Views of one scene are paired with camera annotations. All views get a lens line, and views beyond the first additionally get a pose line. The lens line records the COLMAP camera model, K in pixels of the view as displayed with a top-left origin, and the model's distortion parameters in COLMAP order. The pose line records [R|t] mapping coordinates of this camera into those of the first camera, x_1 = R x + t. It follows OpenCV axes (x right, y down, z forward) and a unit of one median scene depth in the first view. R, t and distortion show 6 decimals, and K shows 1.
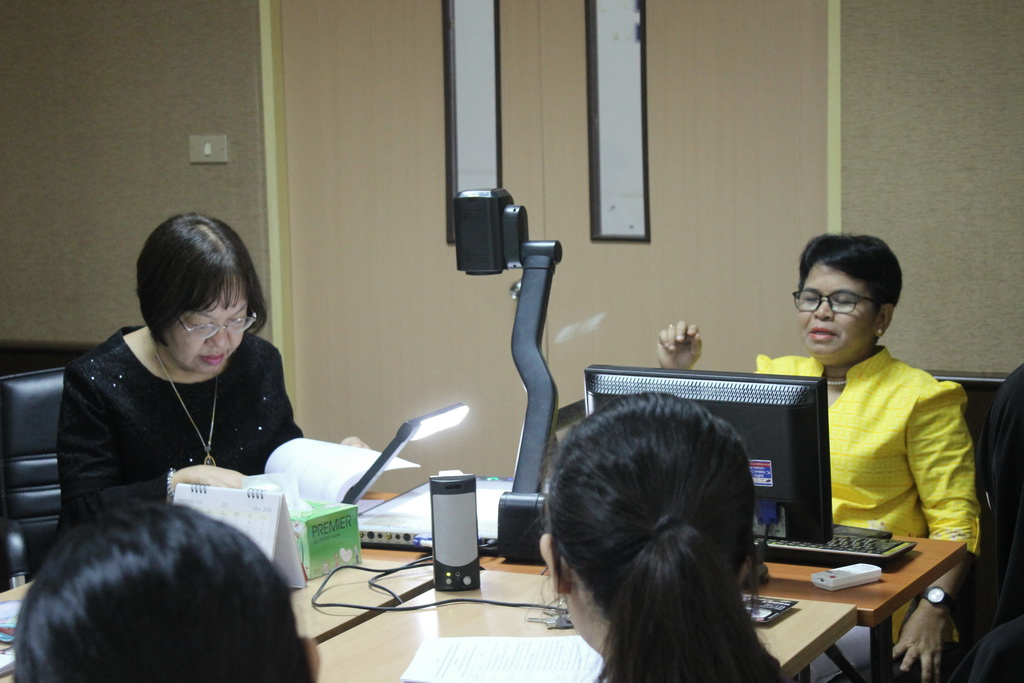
lens RADIAL K [[2165.2, 0, 508.7], [0, 2165.2, 340.4], [0, 0, 1]] dist [0.144932, 0.000000]
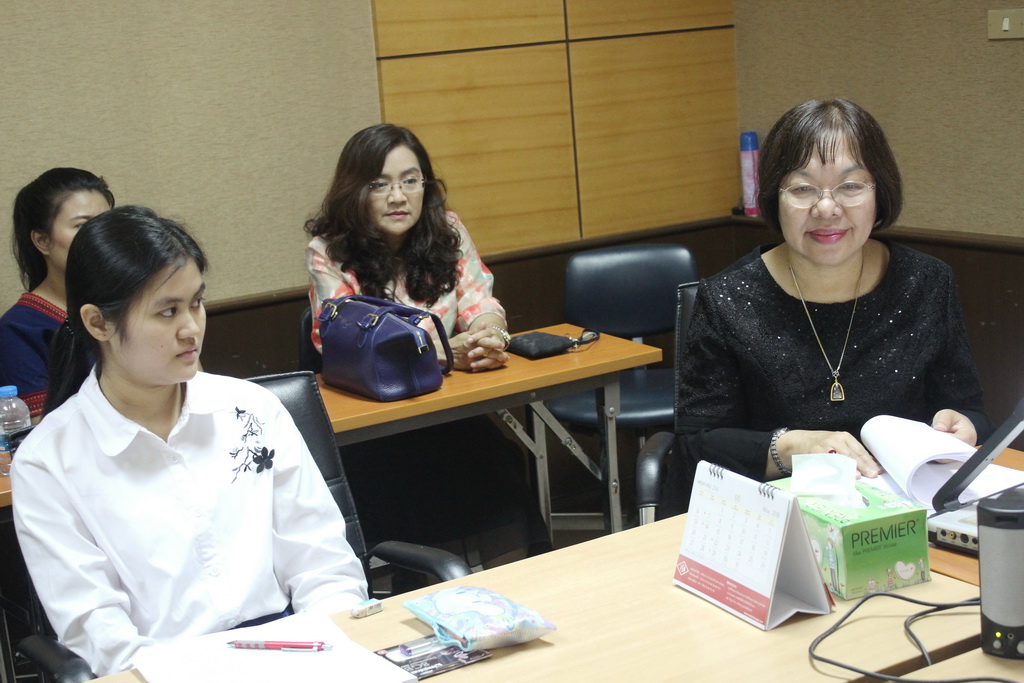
lens RADIAL K [[1768.1, 0, 489.2], [0, 1768.1, 324.6], [0, 0, 1]] dist [-0.068332, 0.000000]
pose [[0.852430, 0.057166, -0.519708, 0.116588], [-0.013202, 0.996041, 0.087908, -0.039424], [0.522675, -0.068074, 0.849810, 0.407619]]
